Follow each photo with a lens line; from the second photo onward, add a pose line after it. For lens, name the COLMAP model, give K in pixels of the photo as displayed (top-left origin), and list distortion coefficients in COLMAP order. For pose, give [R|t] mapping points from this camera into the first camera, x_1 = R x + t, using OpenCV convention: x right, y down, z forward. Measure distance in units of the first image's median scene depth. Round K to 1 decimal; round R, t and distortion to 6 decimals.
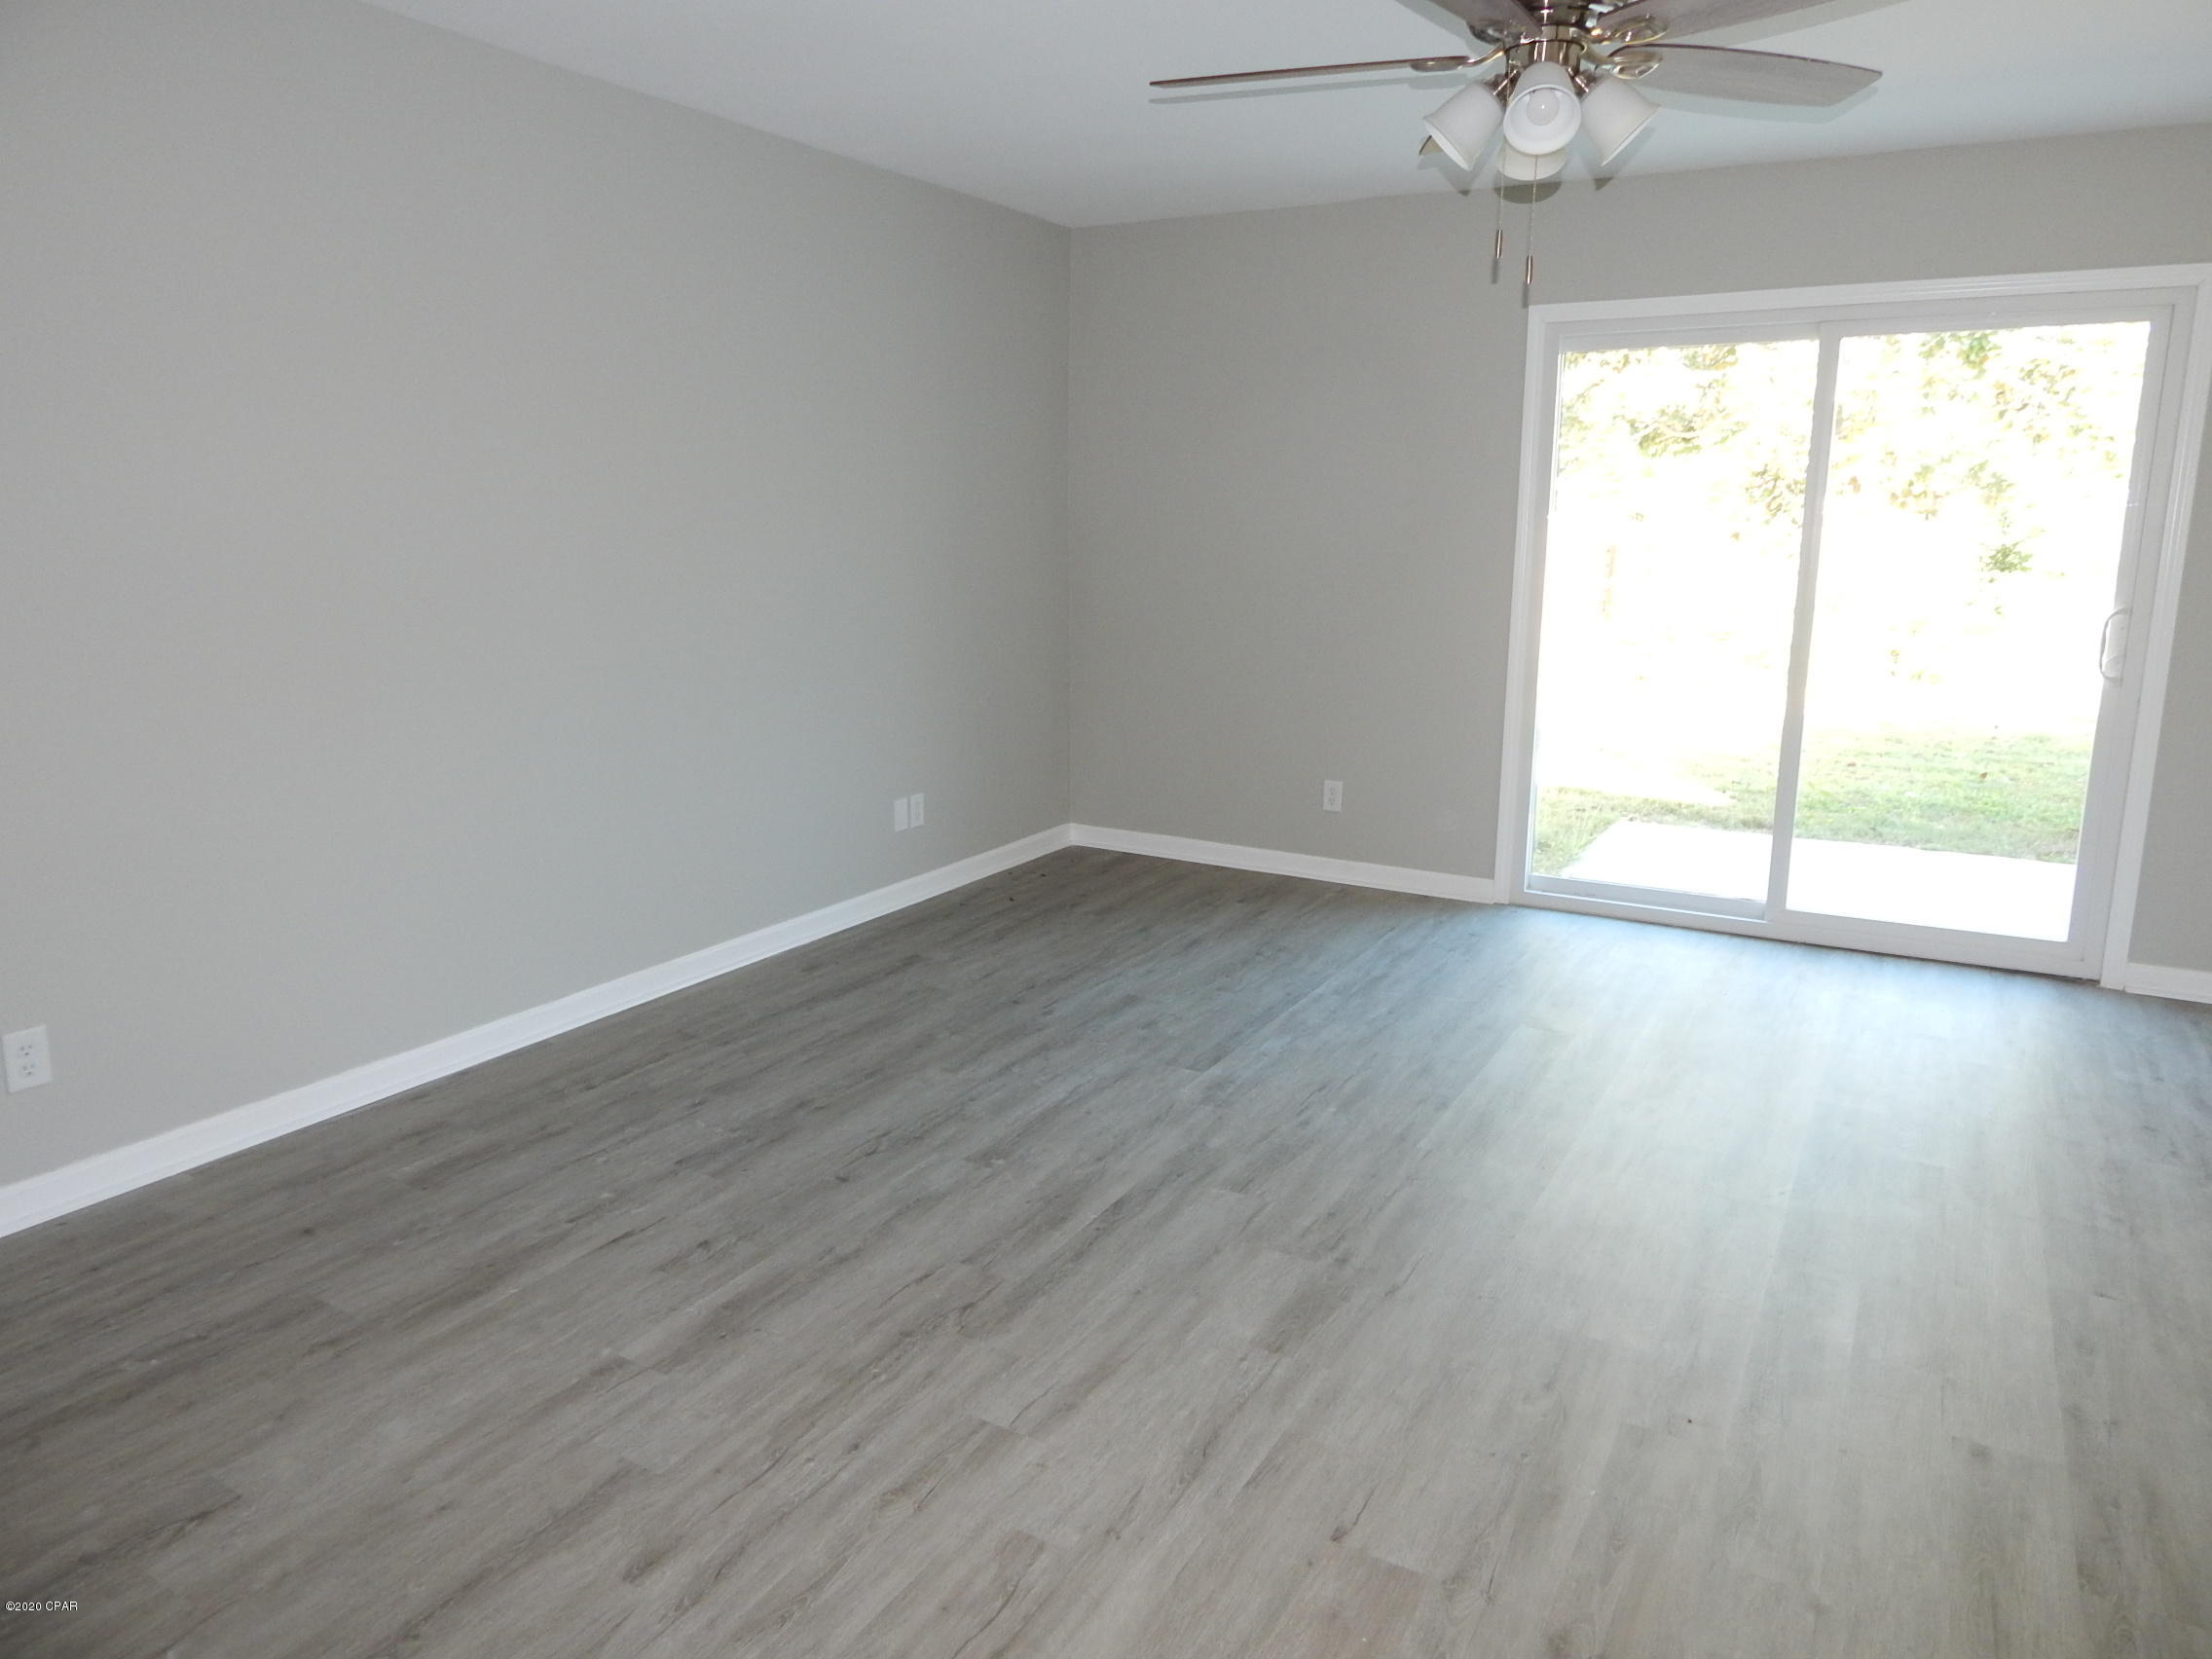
lens RADIAL K [[1429.8, 0, 1109.7], [0, 1429.8, 833.5], [0, 0, 1]] dist [-0.005585, -0.003423]
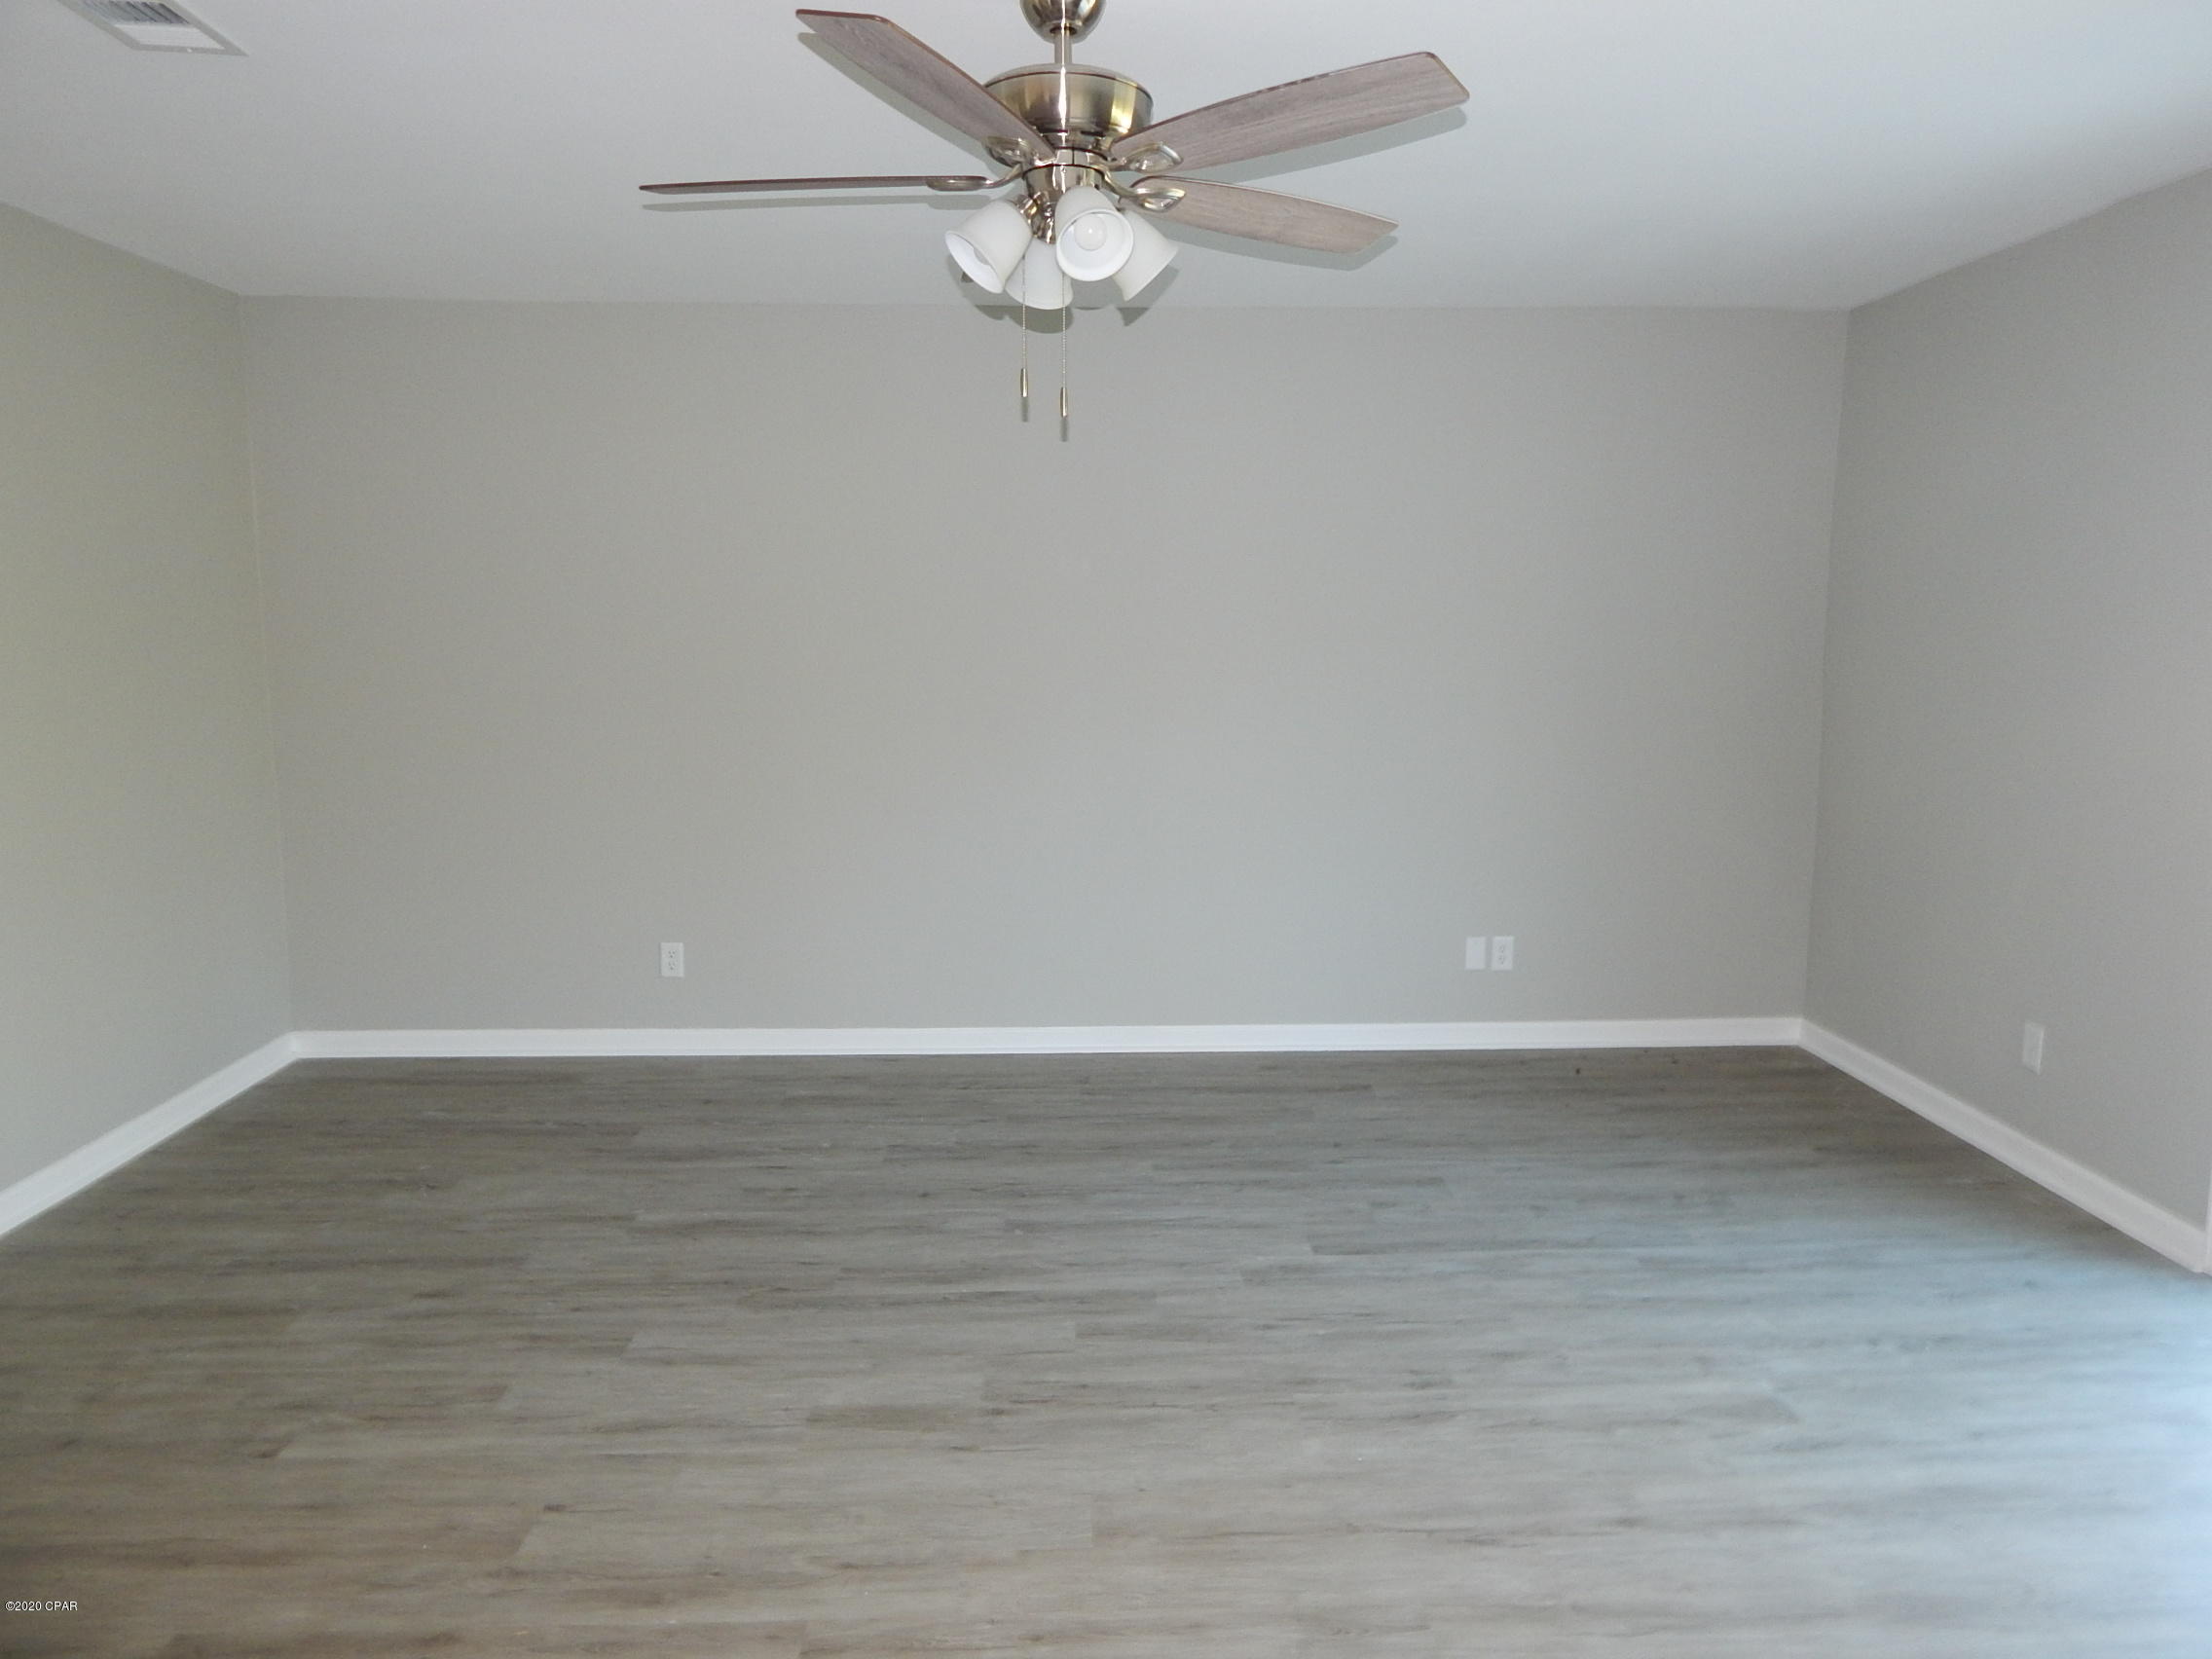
lens RADIAL K [[1429.8, 0, 1110.9], [0, 1429.8, 825.3], [0, 0, 1]] dist [-0.005585, -0.003423]
pose [[0.532007, 0.104447, -0.840274, 0.838847], [-0.180494, 0.983544, 0.007978, -0.097850], [0.827279, 0.147420, 0.542104, 0.413283]]
